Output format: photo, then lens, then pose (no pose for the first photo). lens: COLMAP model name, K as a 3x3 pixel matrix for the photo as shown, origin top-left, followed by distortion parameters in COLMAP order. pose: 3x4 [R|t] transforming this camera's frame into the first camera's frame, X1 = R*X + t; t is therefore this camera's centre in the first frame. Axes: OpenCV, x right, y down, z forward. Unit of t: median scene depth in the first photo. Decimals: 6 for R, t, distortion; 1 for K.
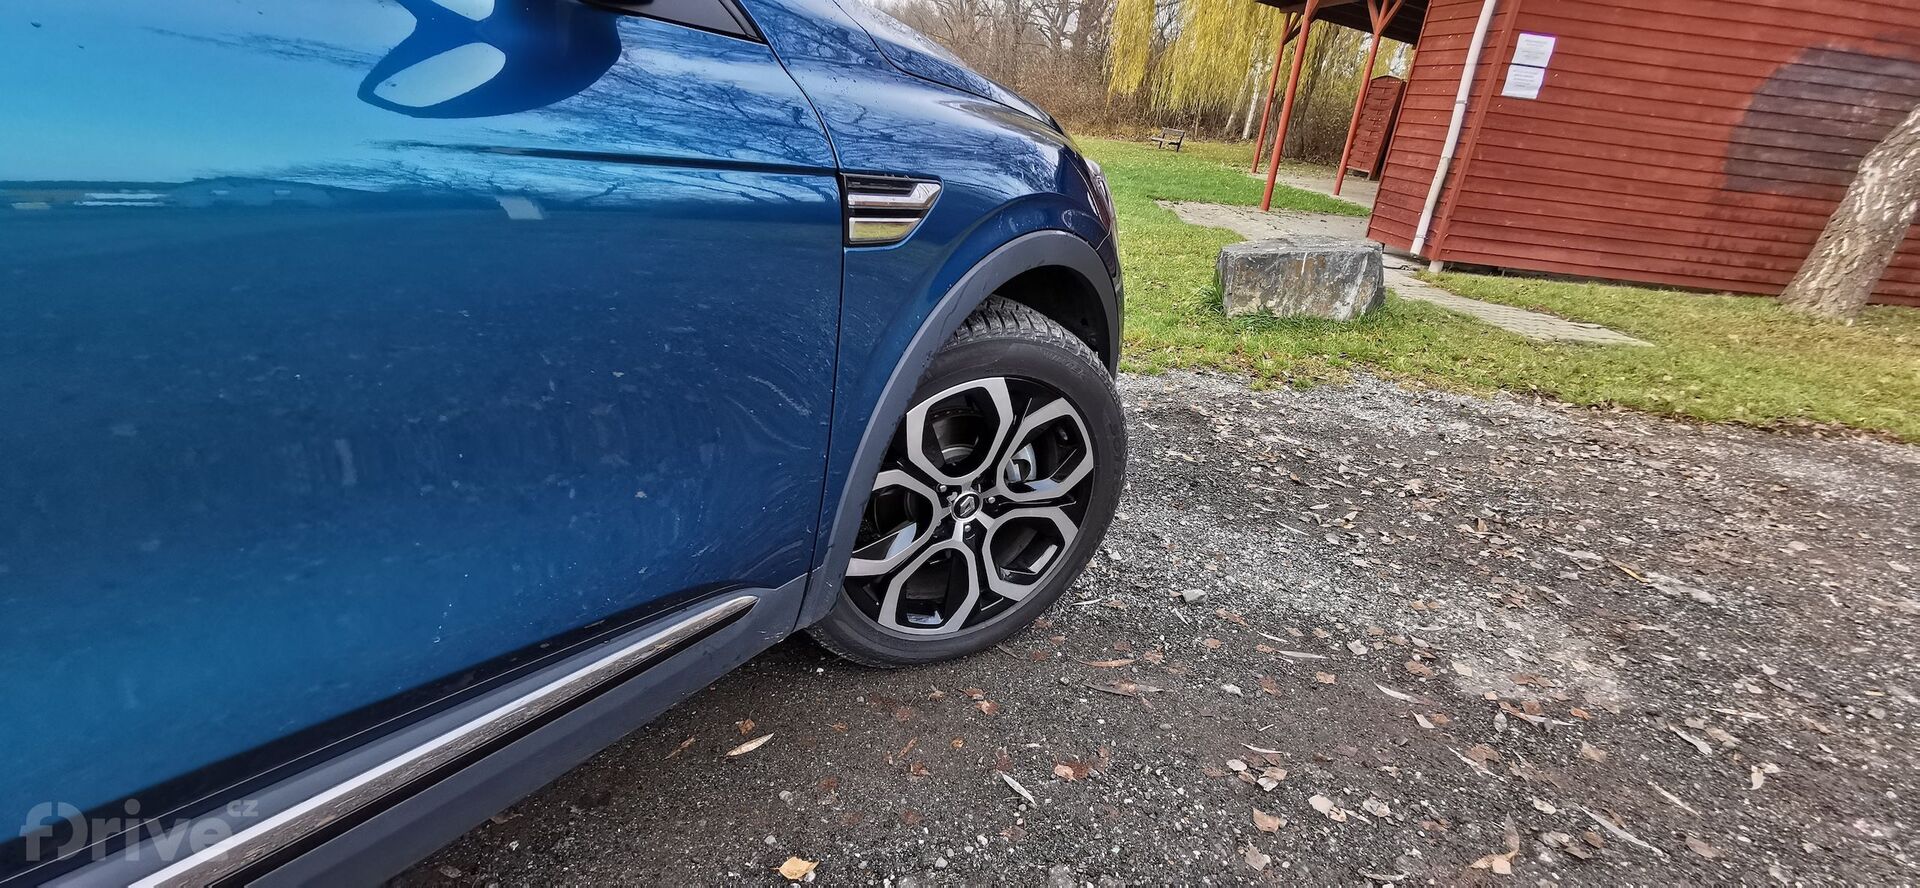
lens RADIAL K [[883.3, 0, 953.1], [0, 883.3, 435.3], [0, 0, 1]] dist [-0.011011, 0.013162]
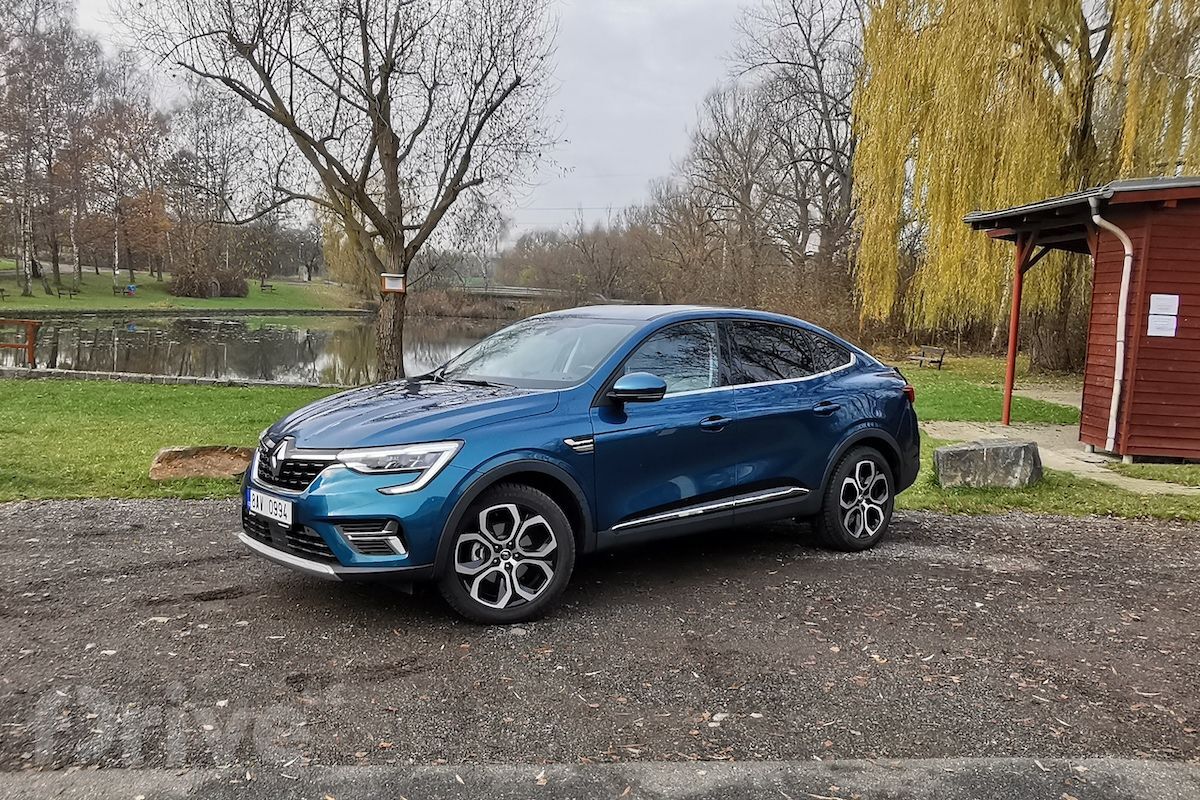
lens RADIAL K [[1103.9, 0, 581.4], [0, 1103.9, 420.8], [0, 0, 1]] dist [-0.013523, -0.001489]
pose [[0.994580, -0.051847, -0.090121, -0.111582], [0.025688, 0.962458, -0.270212, 0.186302], [0.100747, 0.266433, 0.958574, -0.709416]]
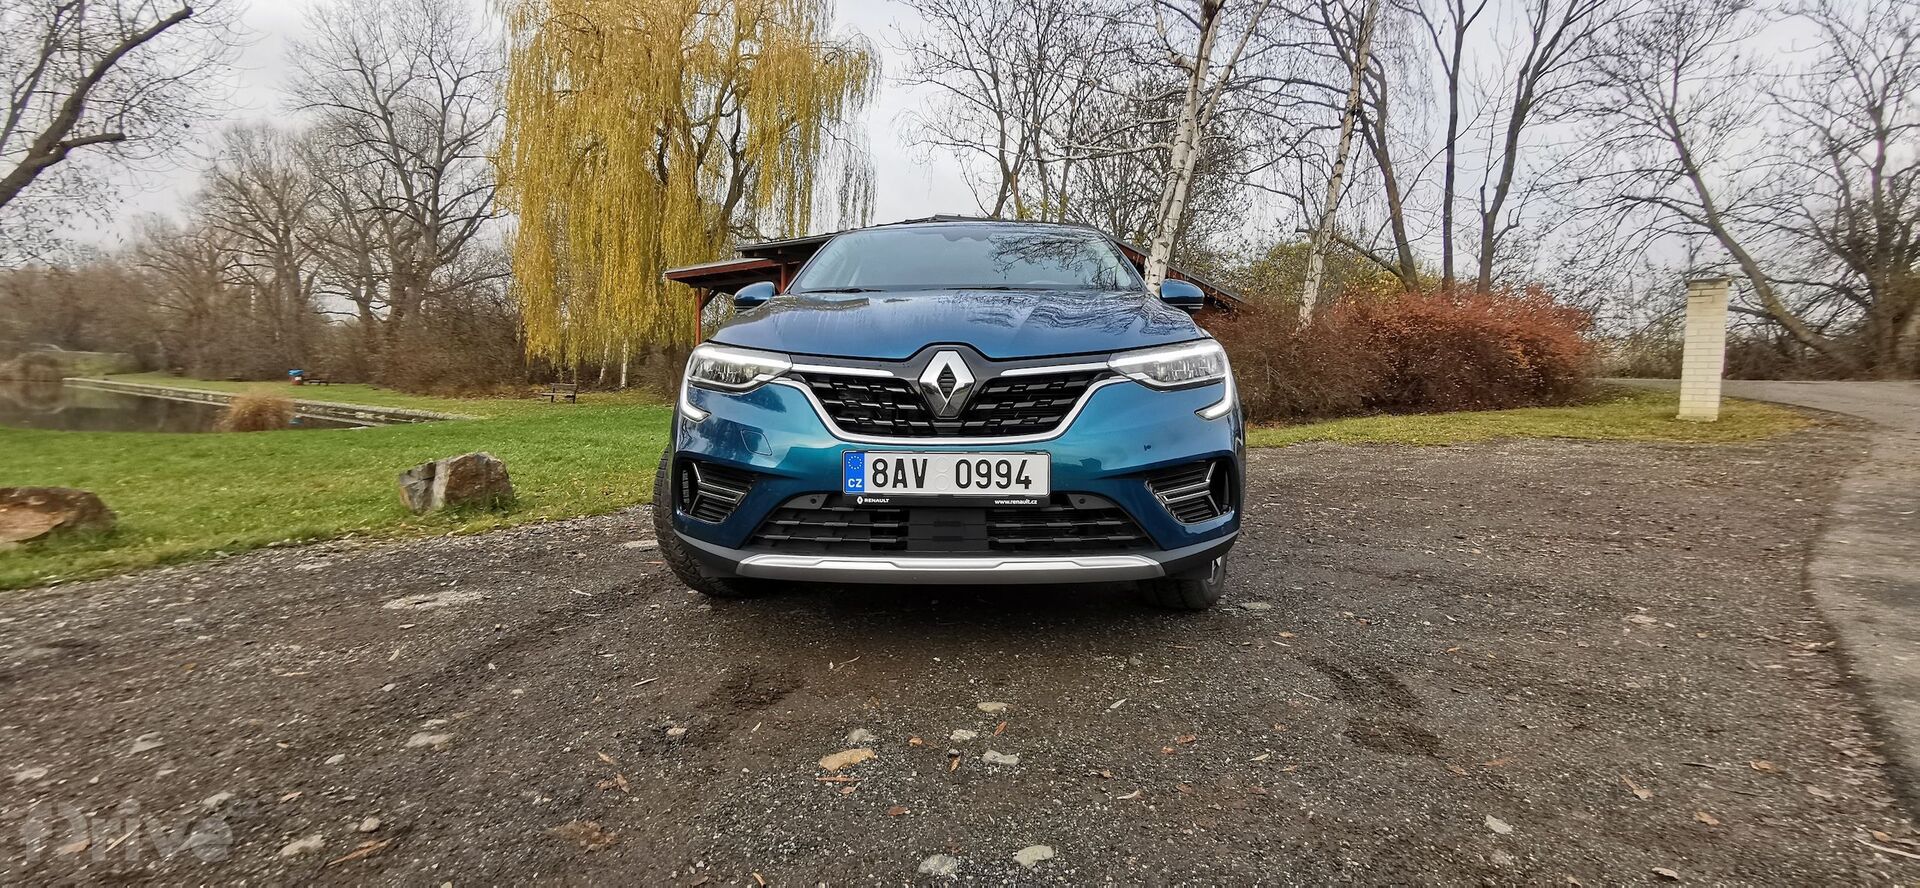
lens RADIAL K [[883.3, 0, 956.9], [0, 883.3, 441.7], [0, 0, 1]] dist [-0.011011, 0.013162]
pose [[0.726560, -0.123194, 0.675968, -0.598191], [0.294760, 0.944555, -0.144678, 0.069137], [-0.620666, 0.304366, 0.722589, -0.227004]]
